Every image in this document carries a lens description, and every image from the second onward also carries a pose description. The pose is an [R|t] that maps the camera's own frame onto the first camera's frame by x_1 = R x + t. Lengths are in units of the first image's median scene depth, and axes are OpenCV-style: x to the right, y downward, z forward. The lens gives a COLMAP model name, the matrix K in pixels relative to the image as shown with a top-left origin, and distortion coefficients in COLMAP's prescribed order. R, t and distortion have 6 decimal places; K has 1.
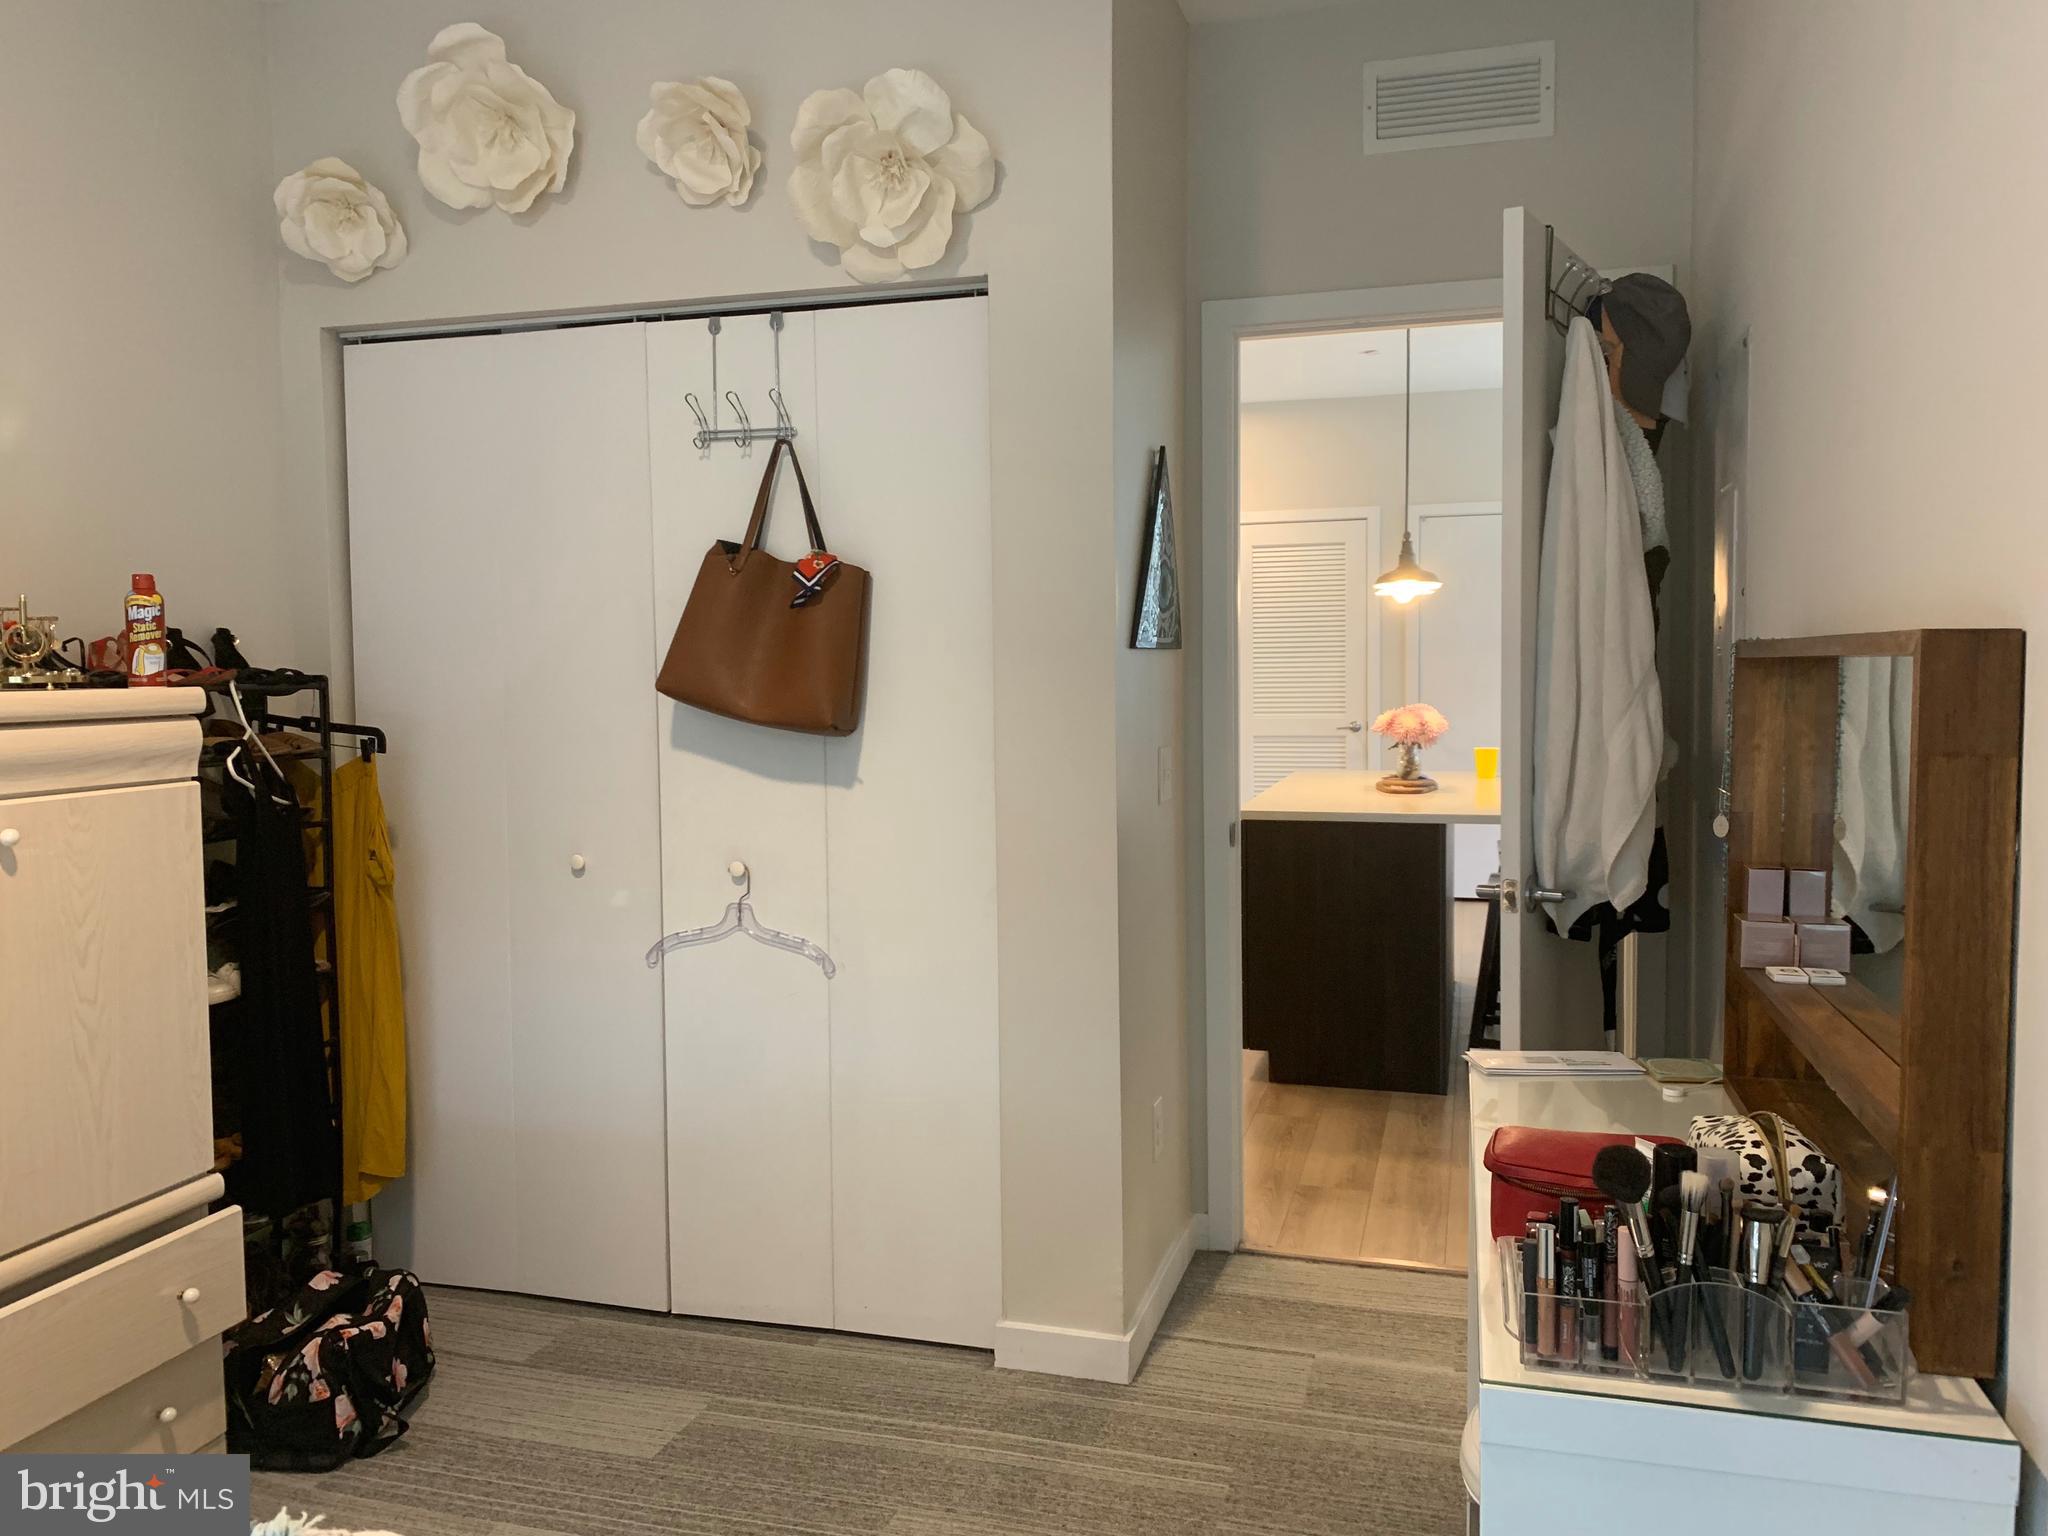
lens RADIAL K [[1539.6, 0, 1018.8], [0, 1539.6, 752.0], [0, 0, 1]] dist [0.045582, -0.092632]
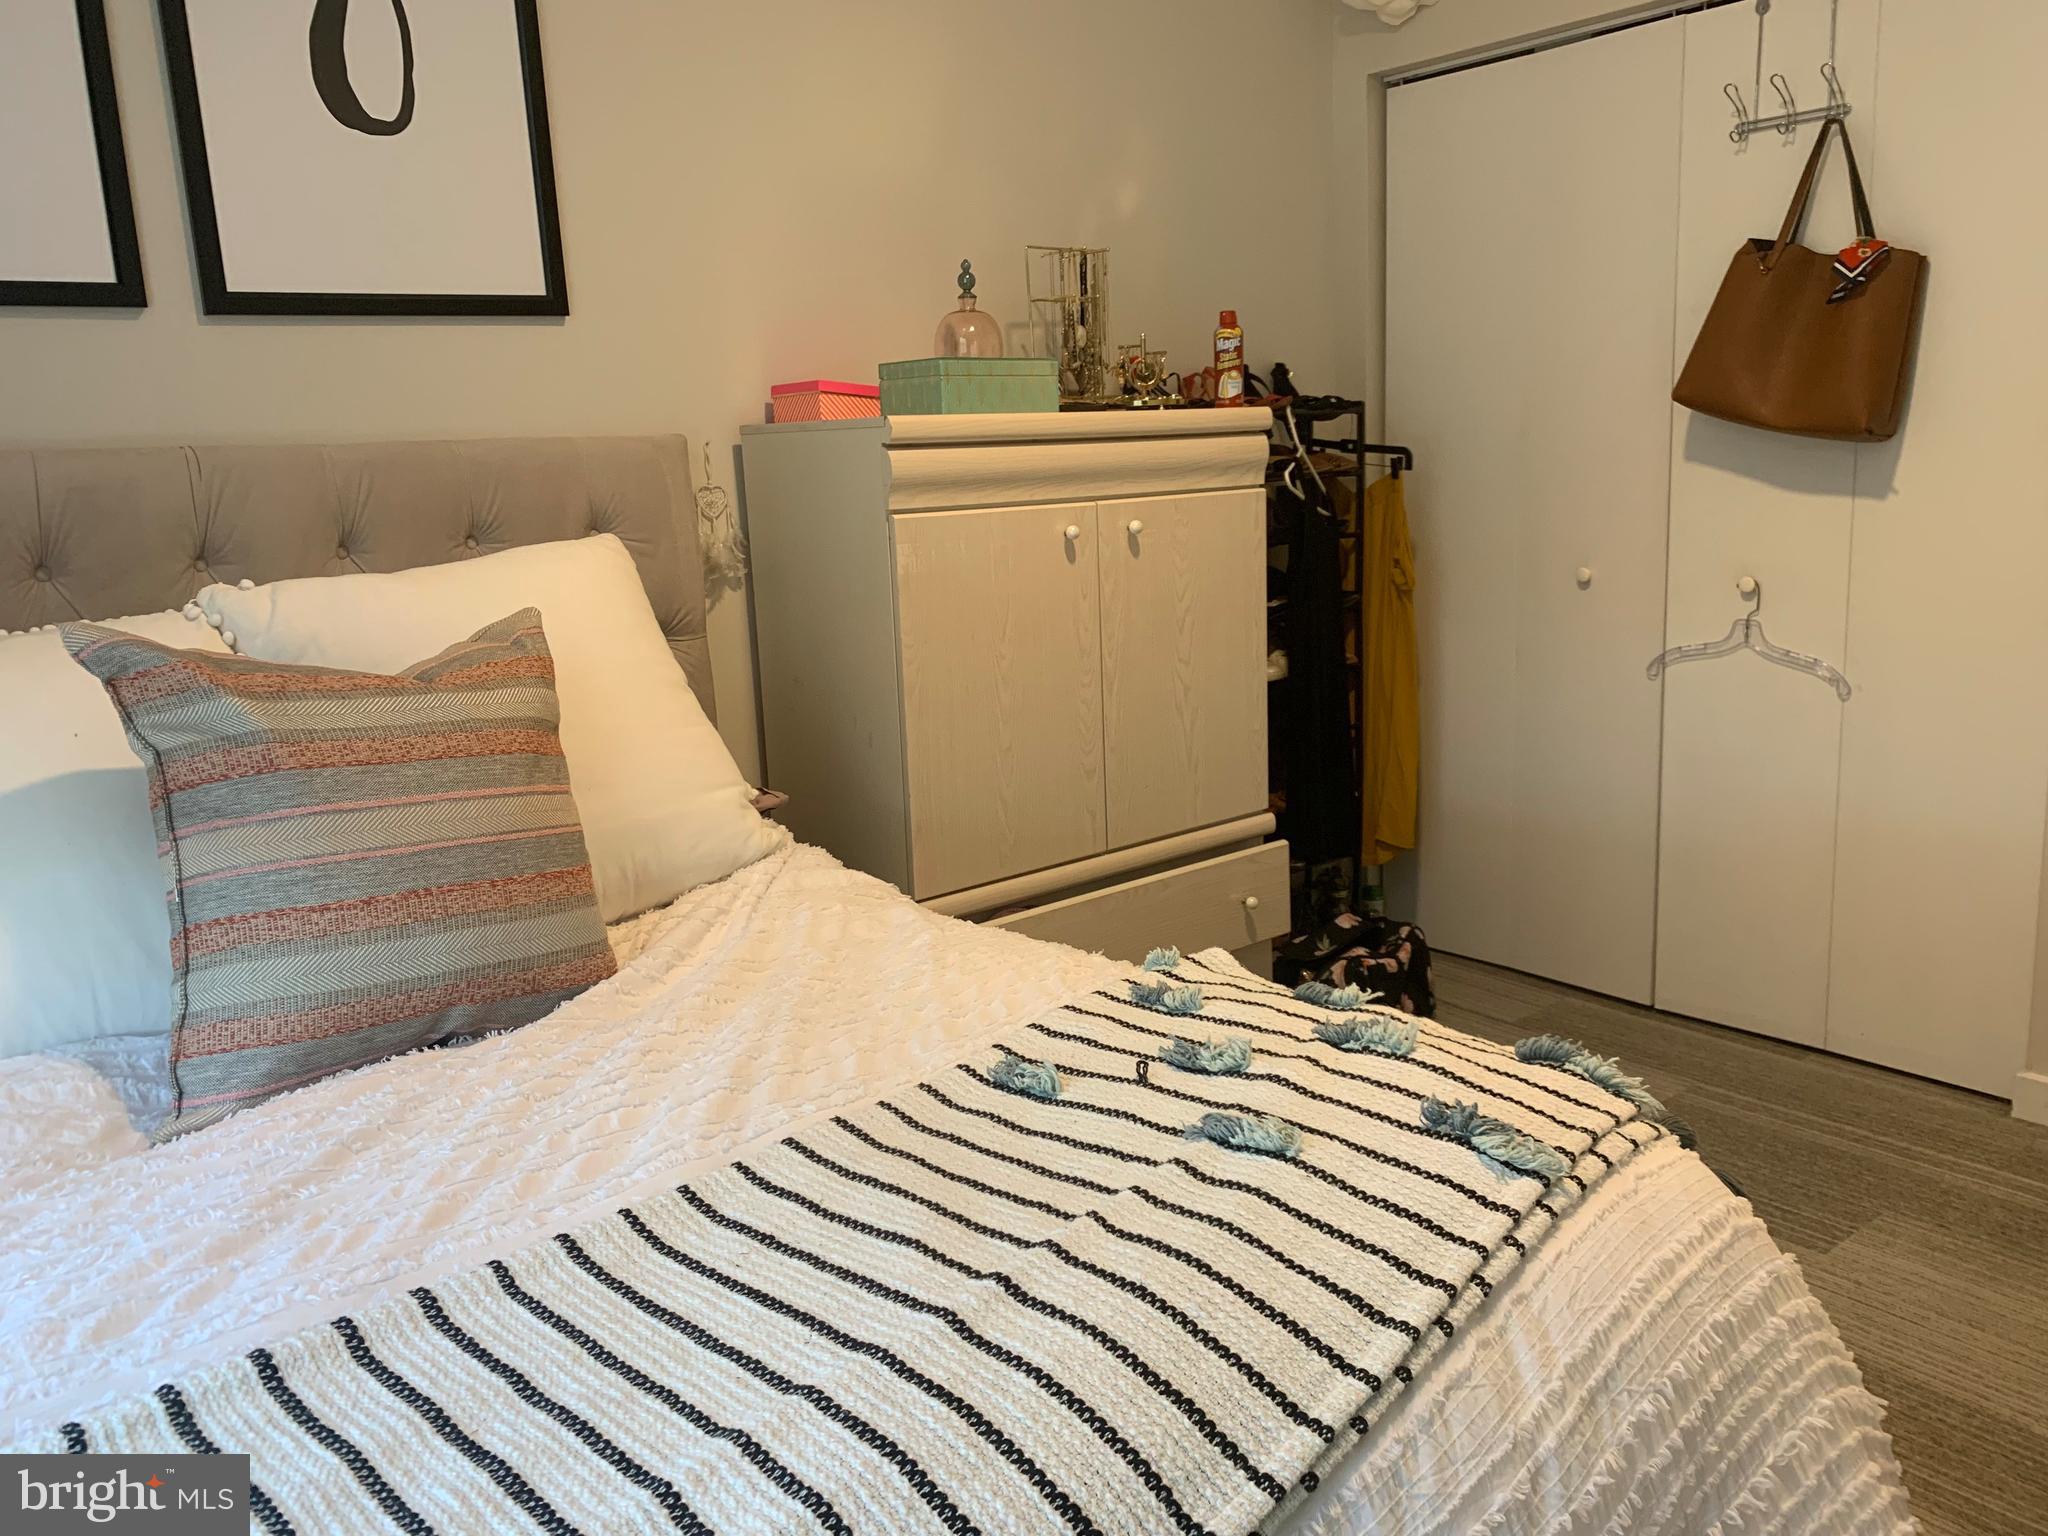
lens RADIAL K [[1643.9, 0, 1024.0], [0, 1643.9, 768.0], [0, 0, 1]] dist [0.045635, -0.036315]
pose [[0.832022, 0.078860, -0.549109, 0.024837], [-0.006015, 0.991069, 0.133217, 0.056974], [0.554711, -0.107537, 0.825065, -0.150590]]
